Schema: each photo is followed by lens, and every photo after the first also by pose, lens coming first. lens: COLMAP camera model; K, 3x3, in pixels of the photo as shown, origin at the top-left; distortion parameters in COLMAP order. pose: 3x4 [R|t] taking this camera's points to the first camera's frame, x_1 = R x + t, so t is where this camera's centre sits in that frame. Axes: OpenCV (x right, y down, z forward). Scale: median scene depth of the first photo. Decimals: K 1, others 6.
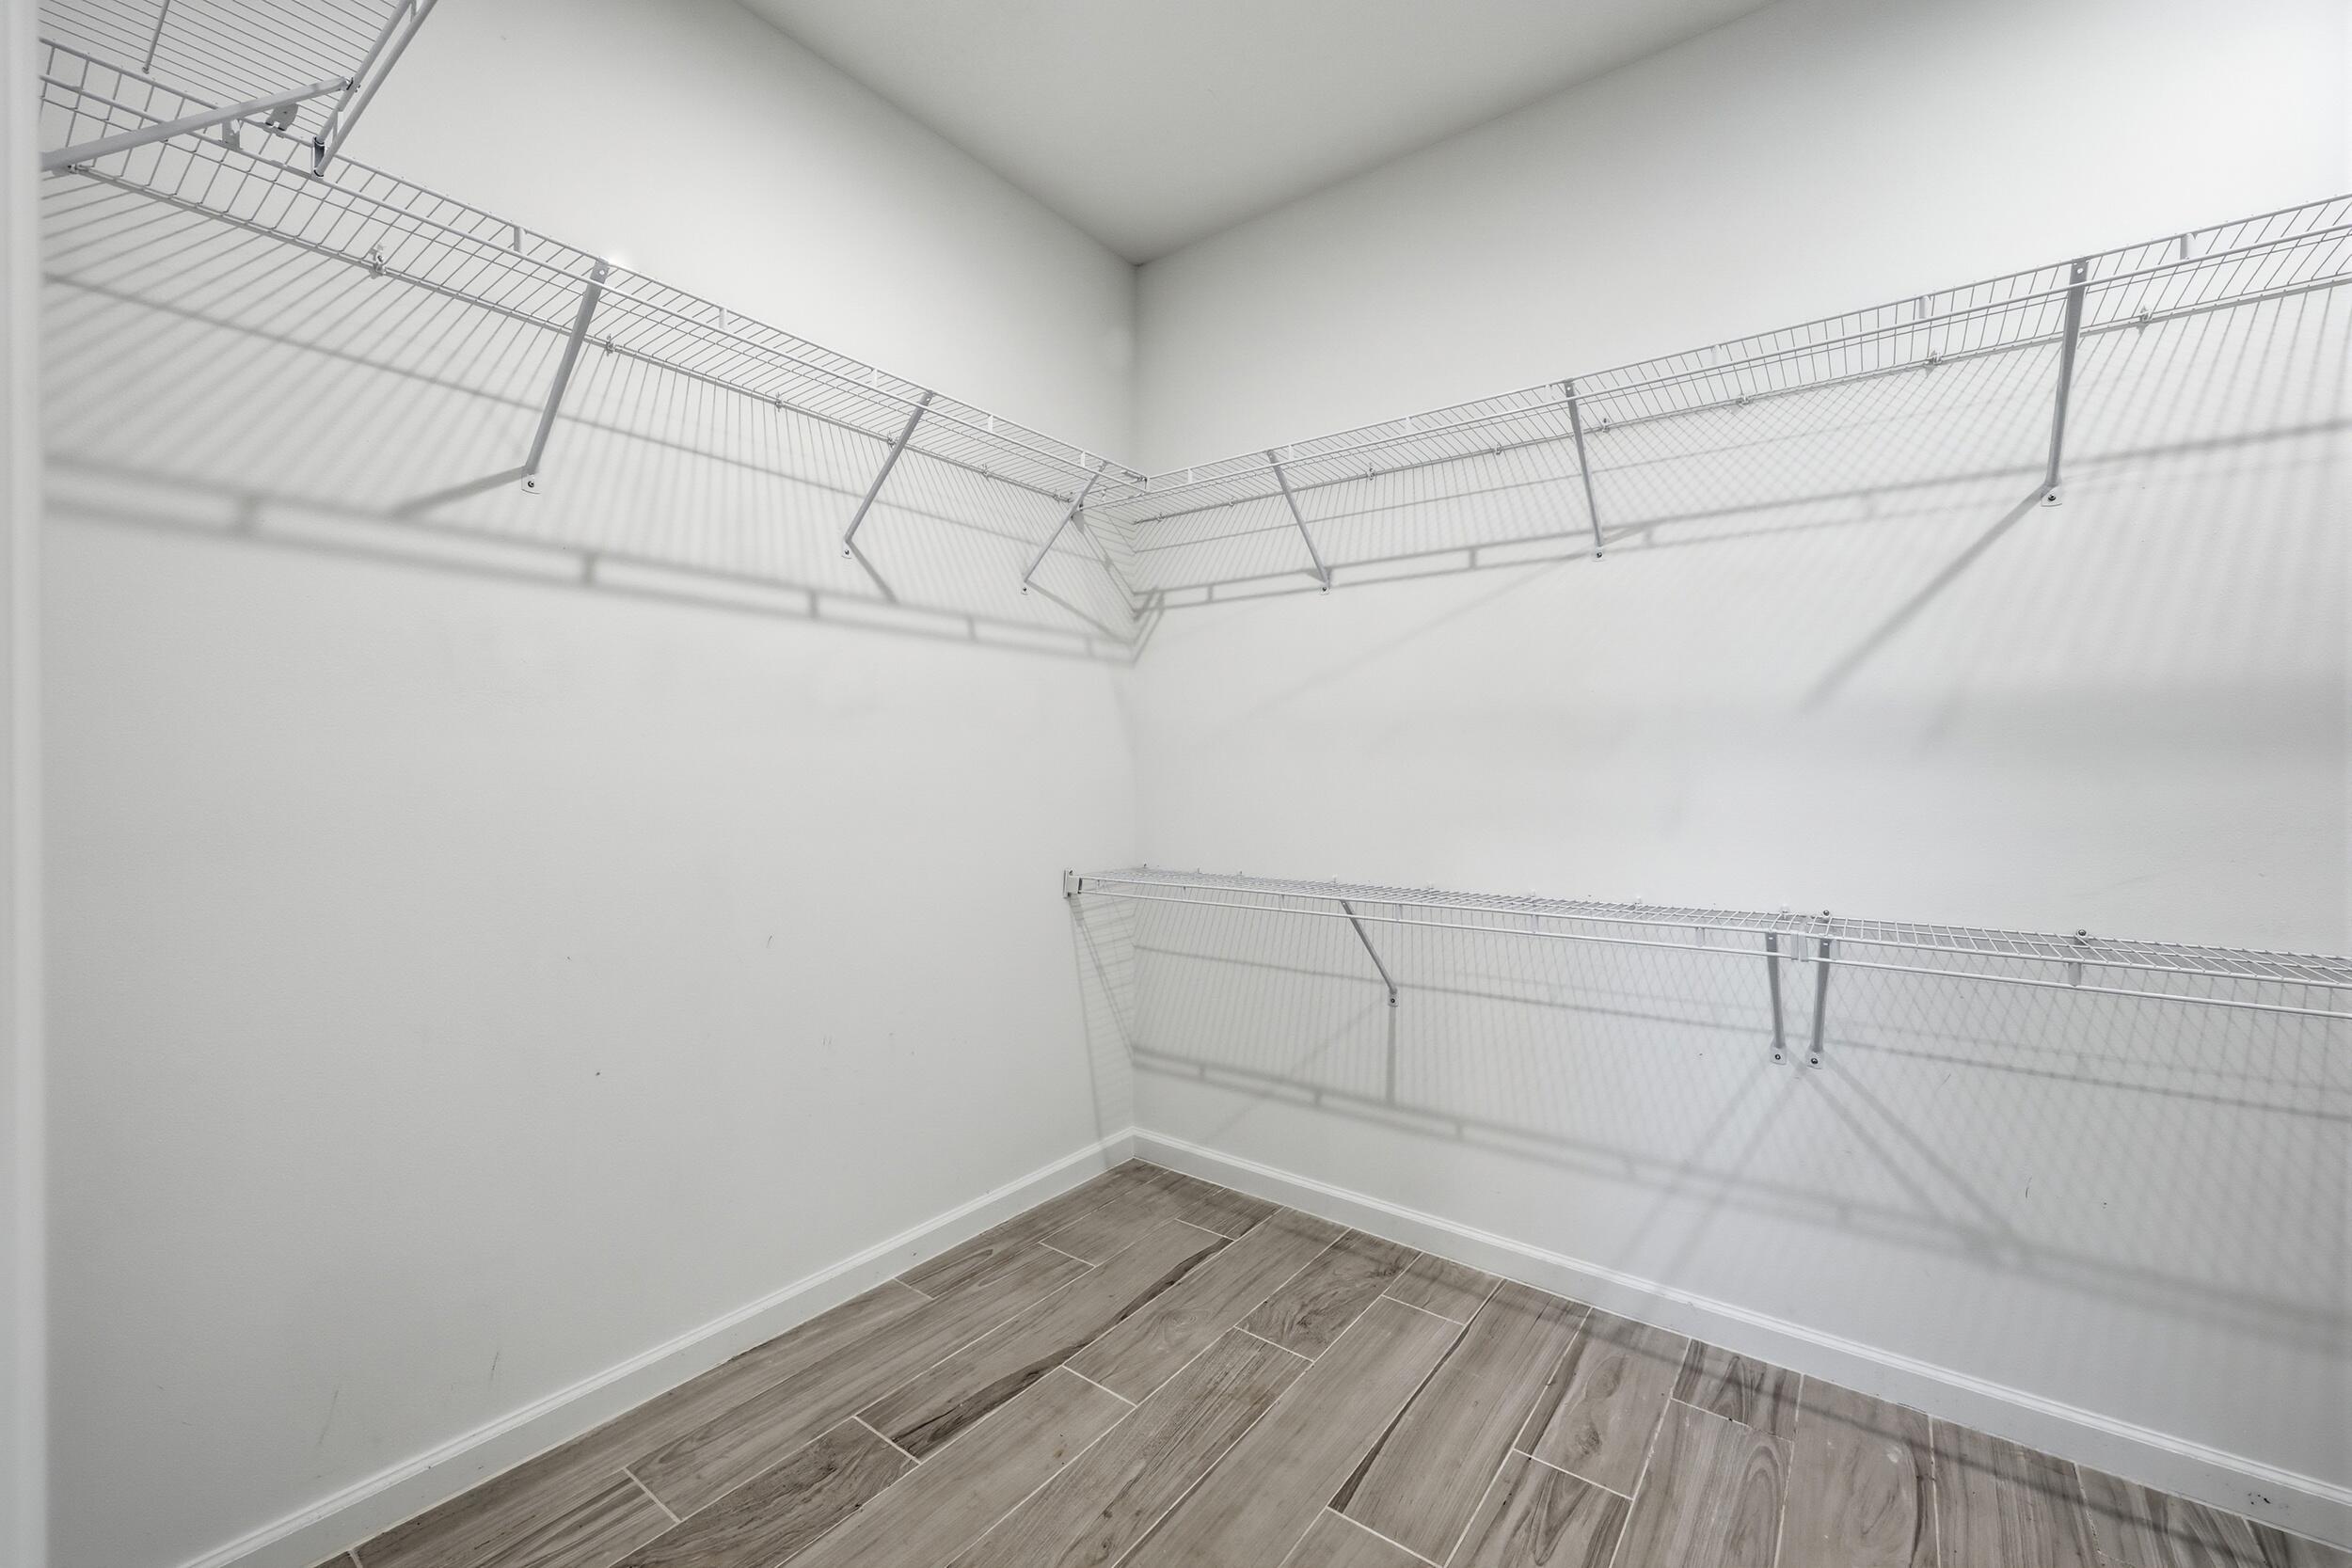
lens RADIAL K [[972.6, 0, 1174.3], [0, 972.6, 771.3], [0, 0, 1]] dist [-0.001568, -0.000109]
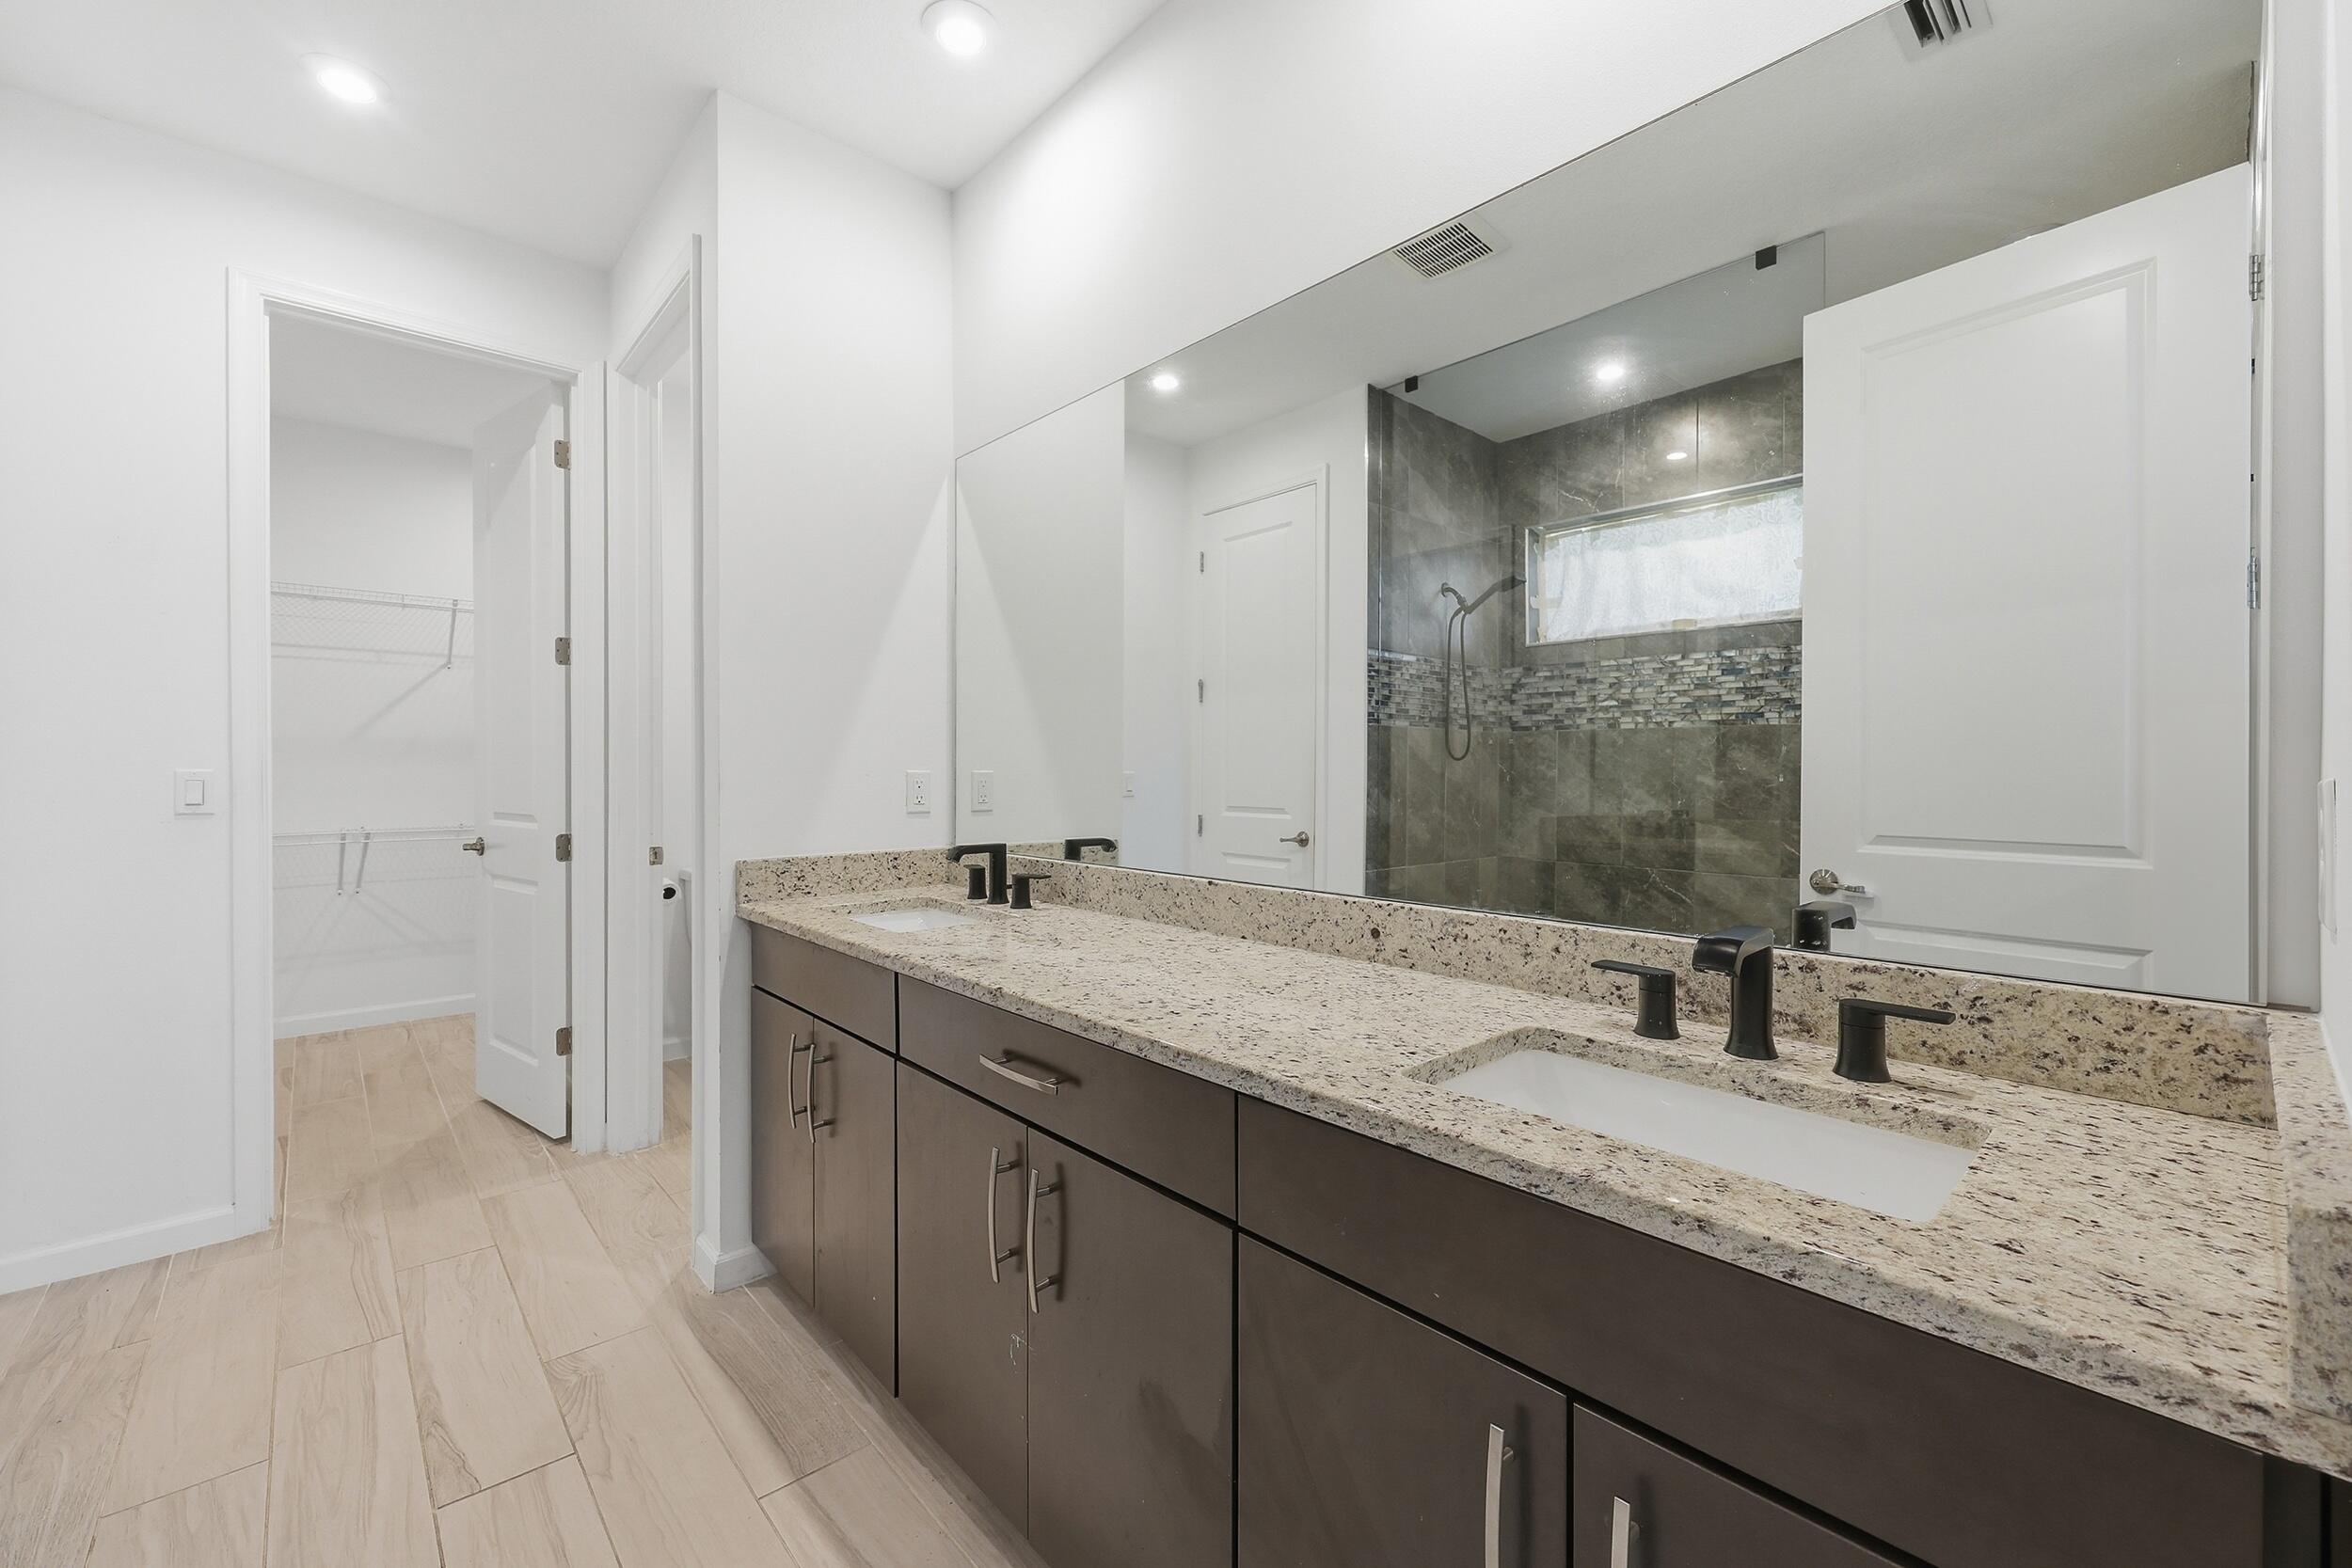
lens RADIAL K [[972.6, 0, 1174.3], [0, 972.6, 771.3], [0, 0, 1]] dist [-0.001568, -0.000109]
pose [[0.202161, -0.007597, 0.979323, -1.297087], [0.006267, 0.999959, 0.006463, 0.004945], [-0.979332, 0.004831, 0.202201, -1.473708]]
